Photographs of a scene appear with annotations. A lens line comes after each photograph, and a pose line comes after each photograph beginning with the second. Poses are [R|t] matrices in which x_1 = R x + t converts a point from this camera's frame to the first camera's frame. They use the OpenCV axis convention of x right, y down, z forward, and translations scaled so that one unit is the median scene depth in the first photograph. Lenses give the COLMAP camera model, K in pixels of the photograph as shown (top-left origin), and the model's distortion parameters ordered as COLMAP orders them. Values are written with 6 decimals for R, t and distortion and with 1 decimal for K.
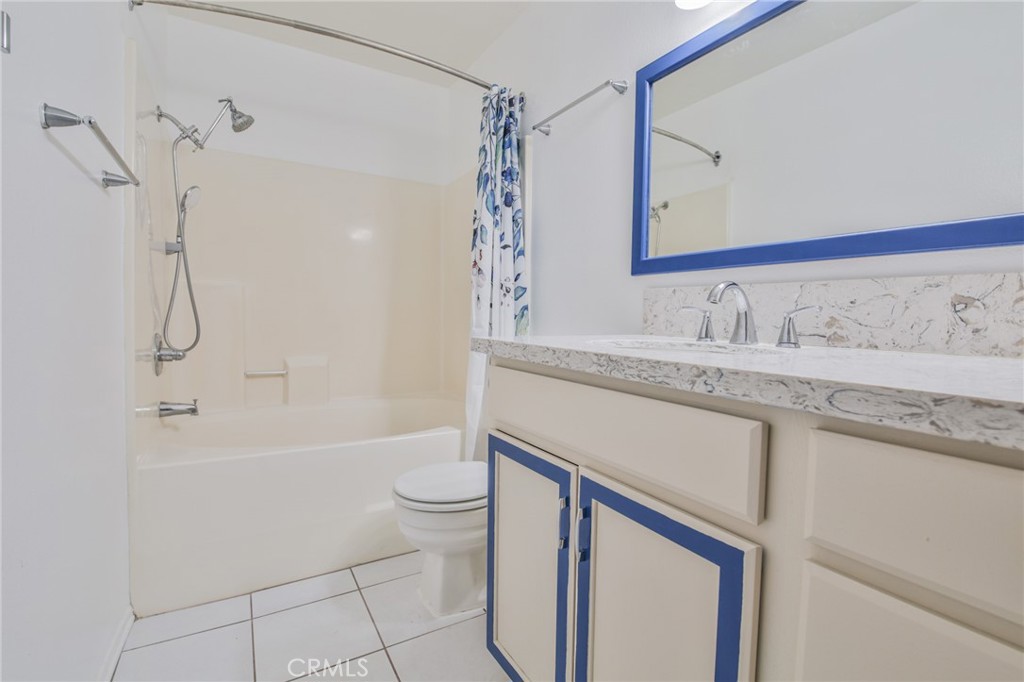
lens RADIAL K [[465.4, 0, 512.7], [0, 465.4, 334.8], [0, 0, 1]] dist [-0.001485, -0.012604]
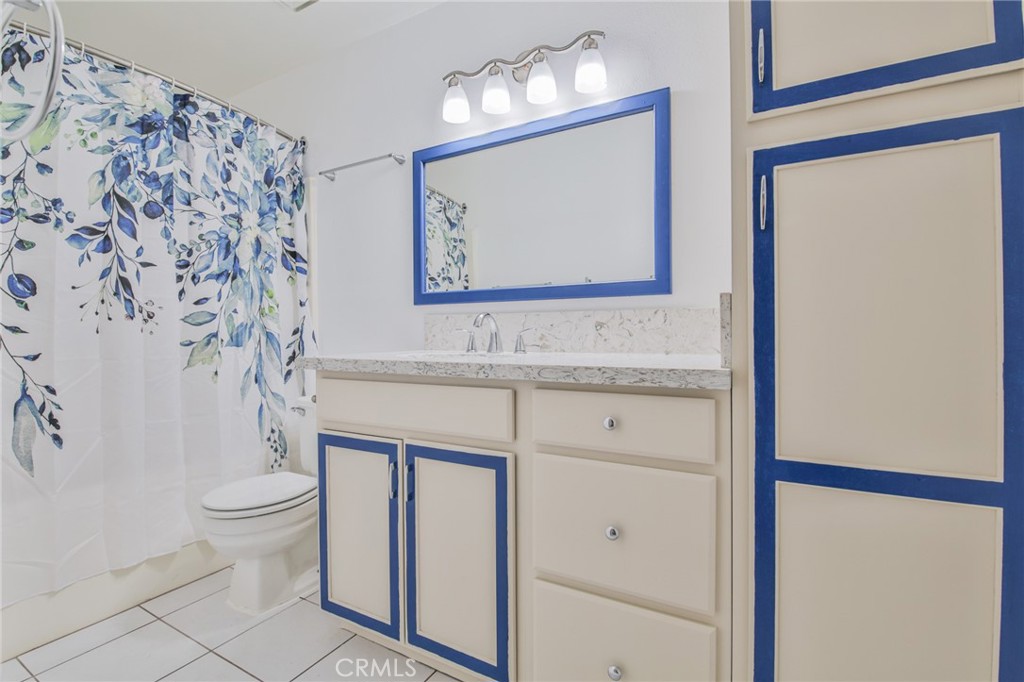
lens RADIAL K [[465.4, 0, 512.7], [0, 465.4, 334.8], [0, 0, 1]] dist [-0.001485, -0.012604]
pose [[0.864685, -0.024028, 0.501740, -0.280992], [0.043252, 0.998707, -0.026711, 0.004730], [-0.500449, 0.044798, 0.864606, -0.455369]]
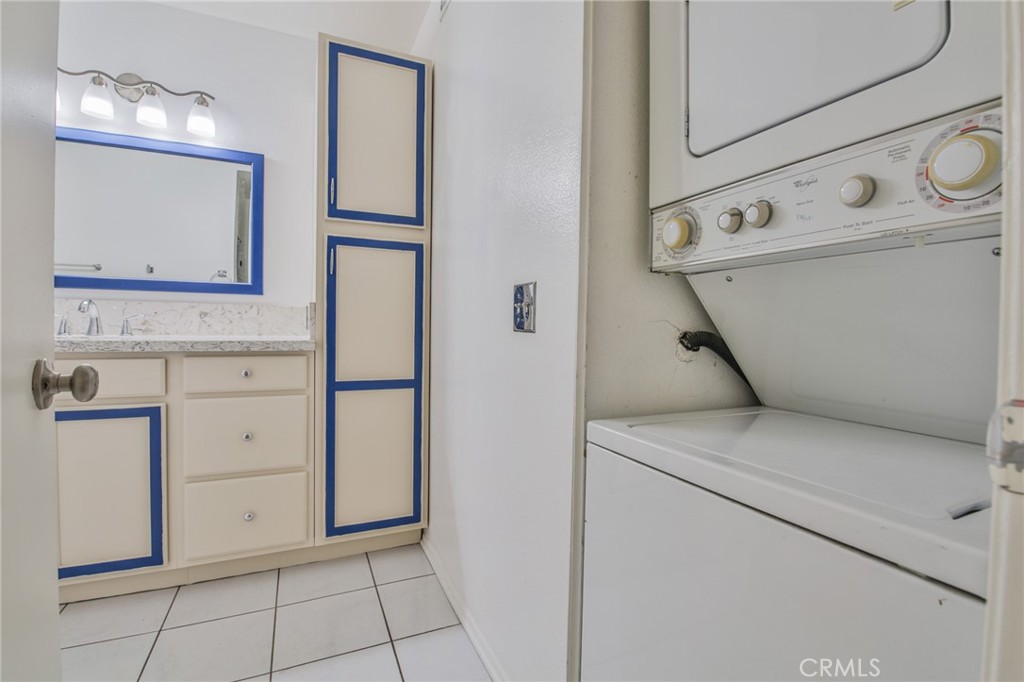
lens RADIAL K [[465.4, 0, 512.7], [0, 465.4, 334.8], [0, 0, 1]] dist [-0.001485, -0.012604]
pose [[0.106605, -0.036007, 0.993649, -1.270496], [0.029318, 0.999023, 0.033057, 0.006444], [-0.993869, 0.025608, 0.107557, -0.885037]]
